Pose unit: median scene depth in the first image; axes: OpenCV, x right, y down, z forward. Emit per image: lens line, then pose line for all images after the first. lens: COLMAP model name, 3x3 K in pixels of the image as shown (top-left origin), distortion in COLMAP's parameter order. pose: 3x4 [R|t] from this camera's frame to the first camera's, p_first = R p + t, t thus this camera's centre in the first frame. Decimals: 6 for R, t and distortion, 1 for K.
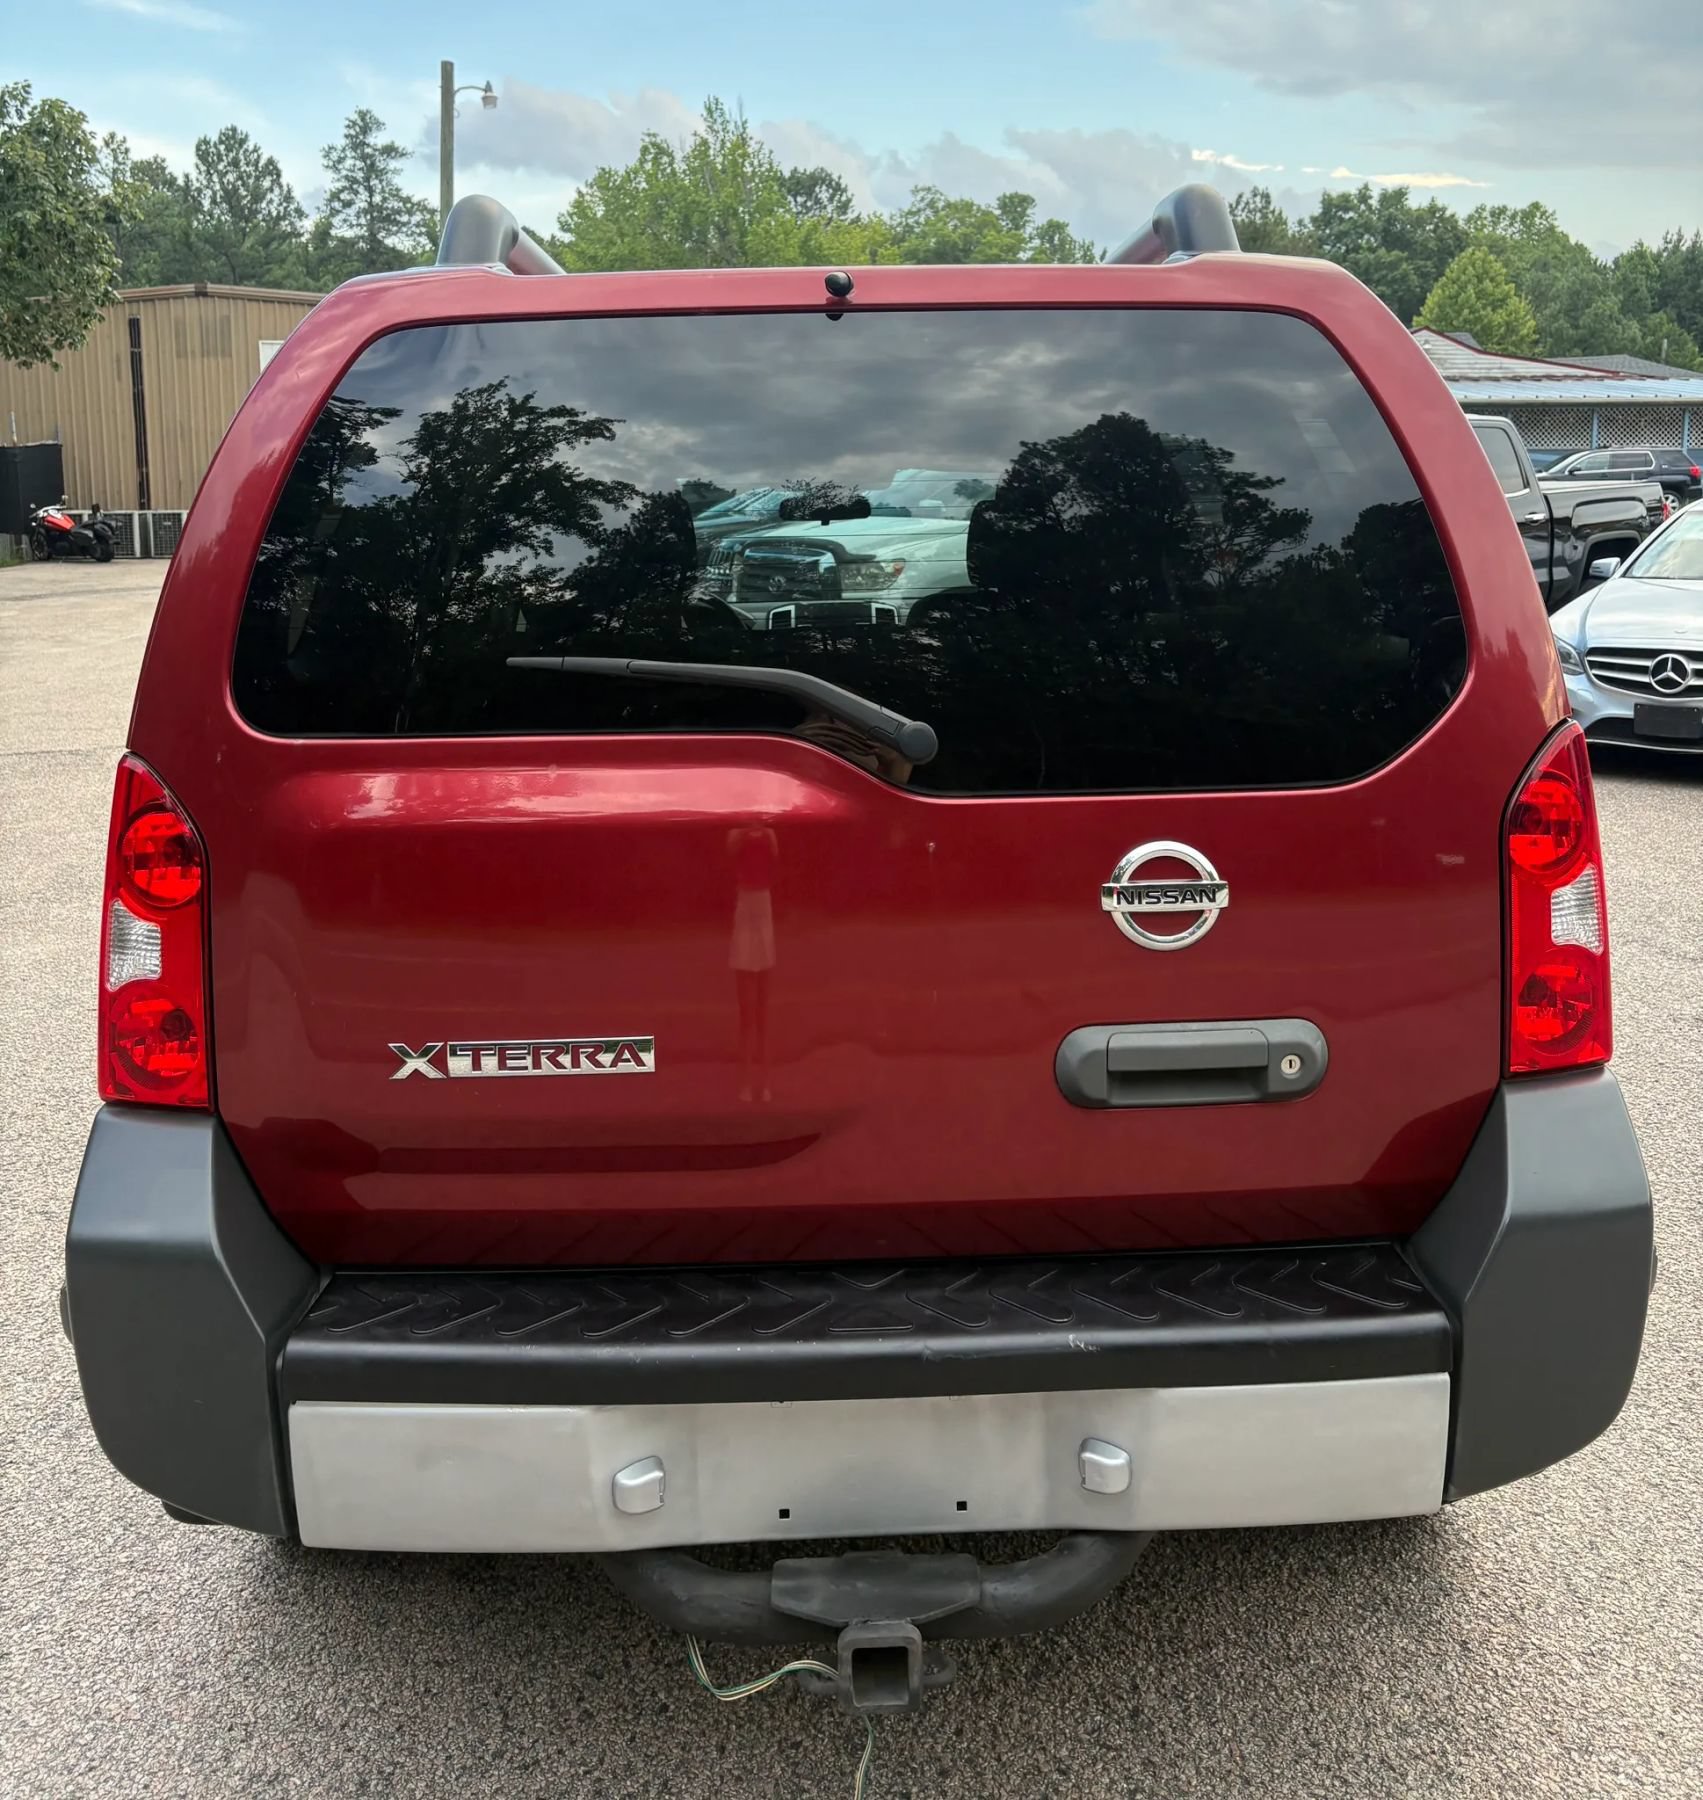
lens RADIAL K [[1977.0, 0, 794.4], [0, 1977.0, 808.5], [0, 0, 1]] dist [-0.001173, 0.018922]
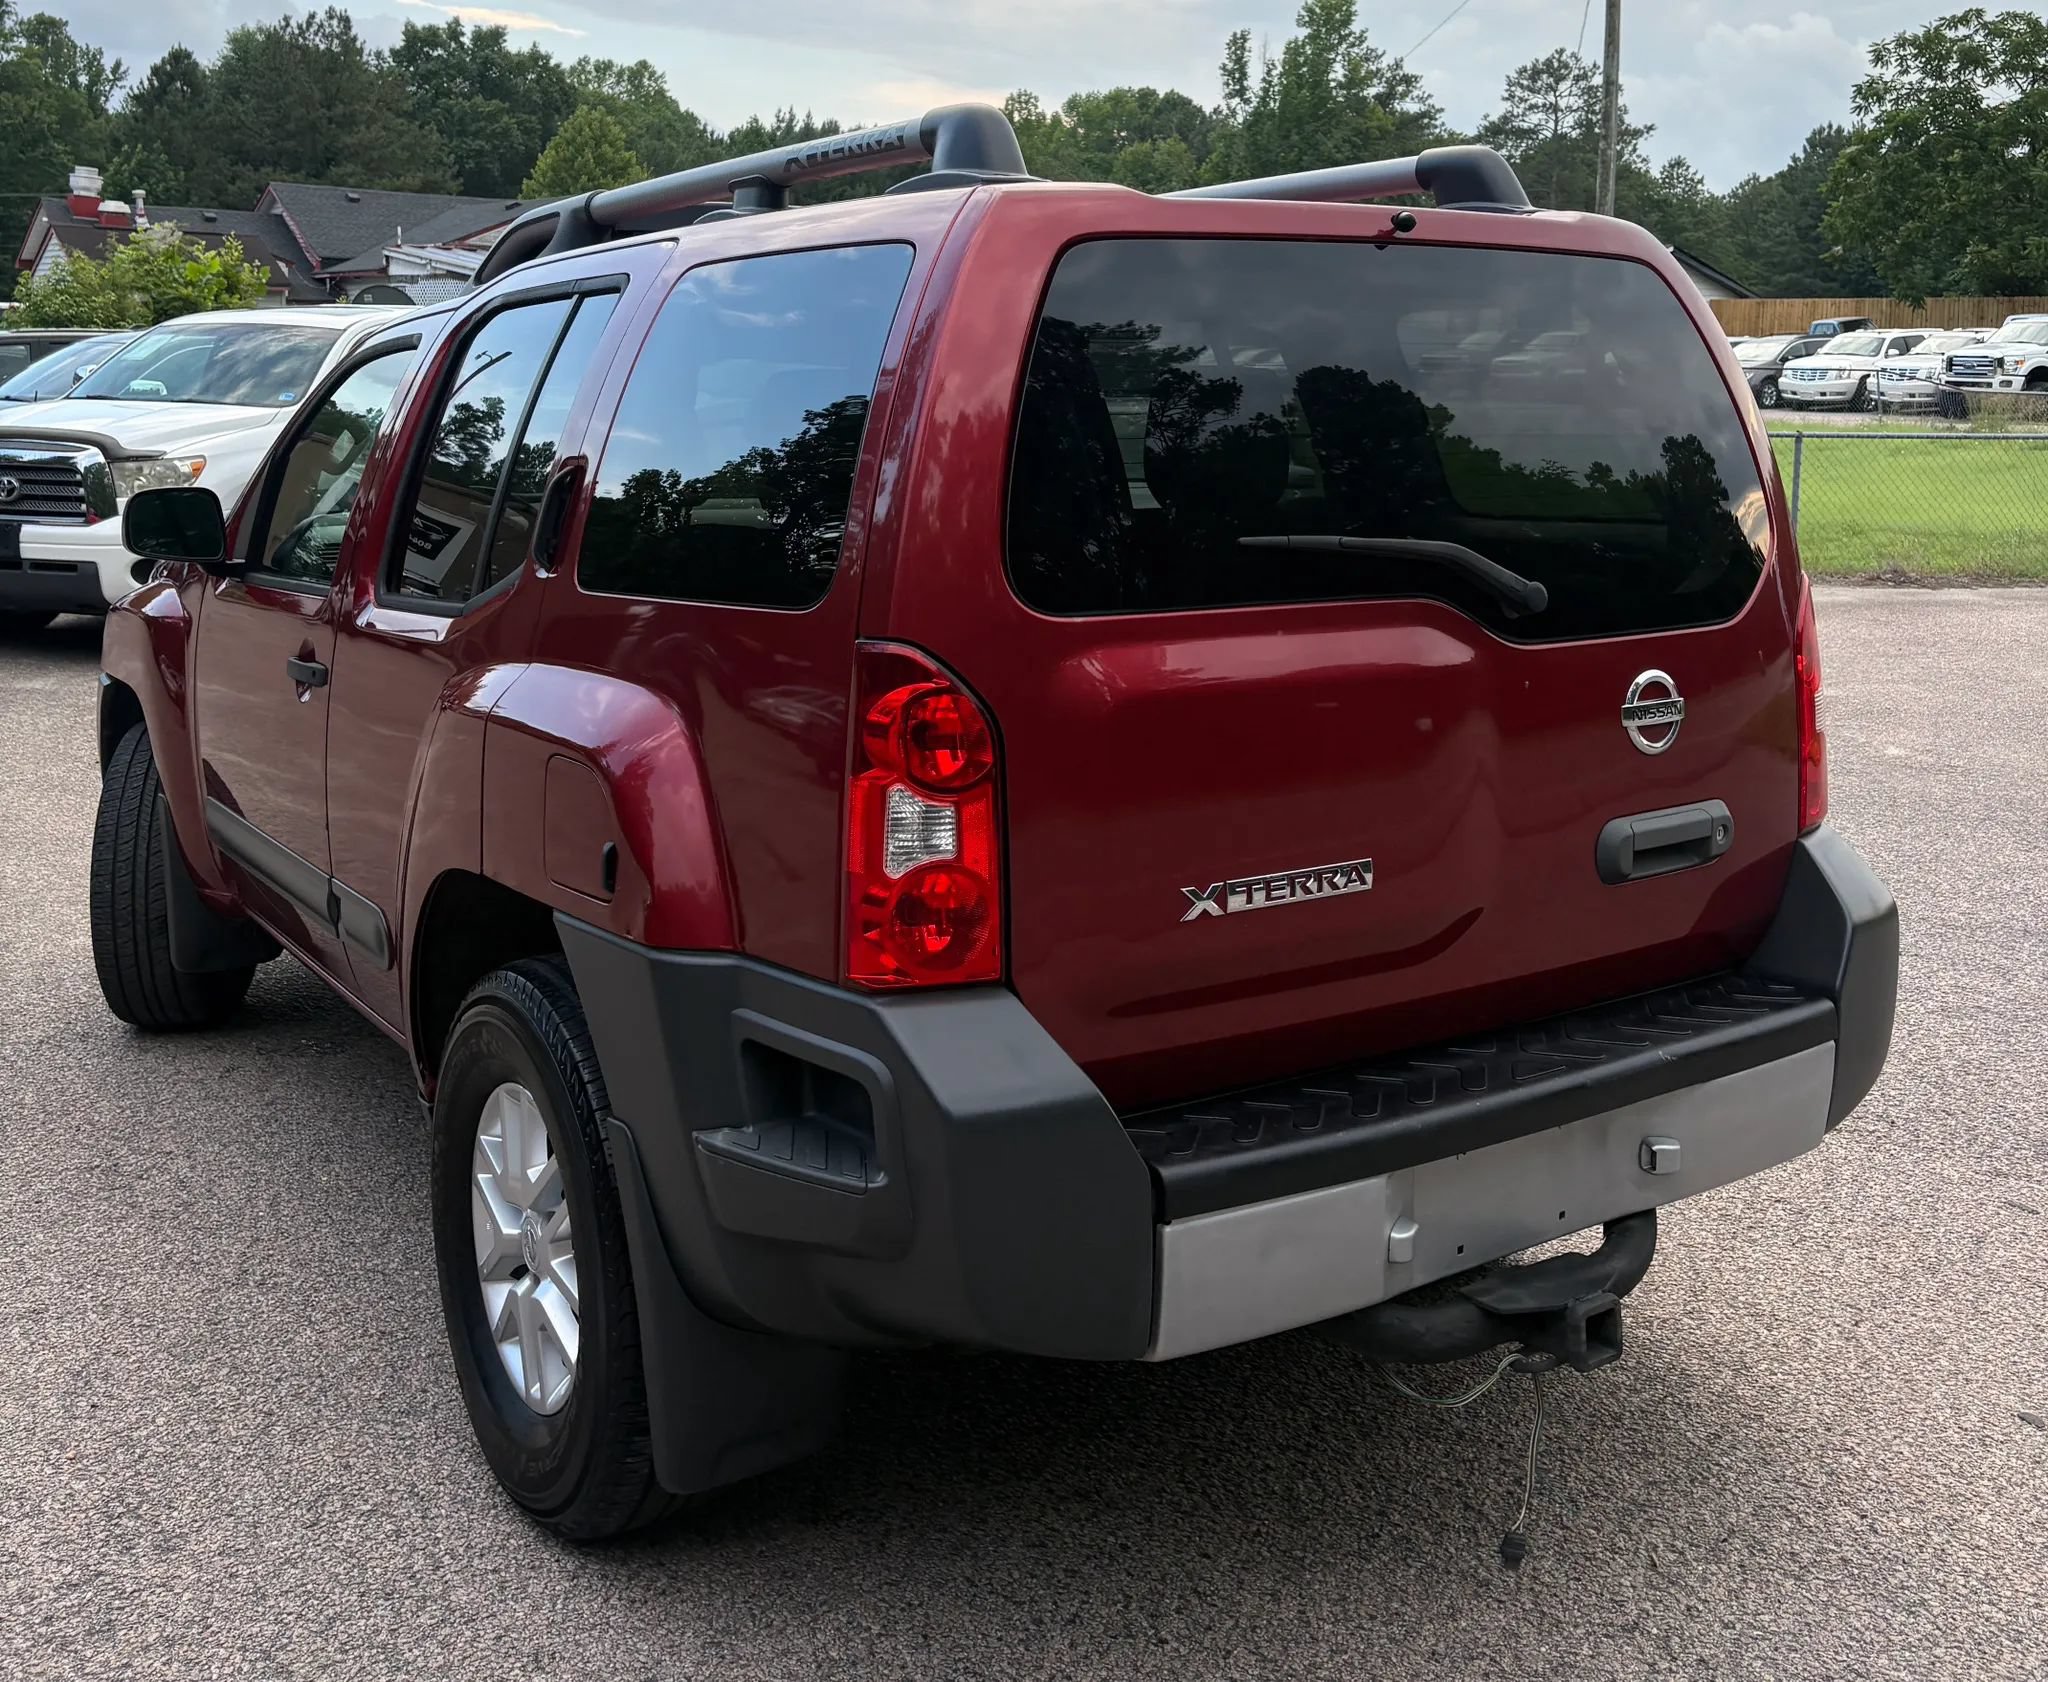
lens RADIAL K [[2521.8, 0, 1030.0], [0, 2521.8, 782.5], [0, 0, 1]] dist [0.102896, -0.306785]
pose [[0.793500, -0.075085, 0.603920, -0.314810], [0.074900, 0.996864, 0.025526, 0.004706], [-0.603943, 0.024979, 0.796636, -0.021124]]
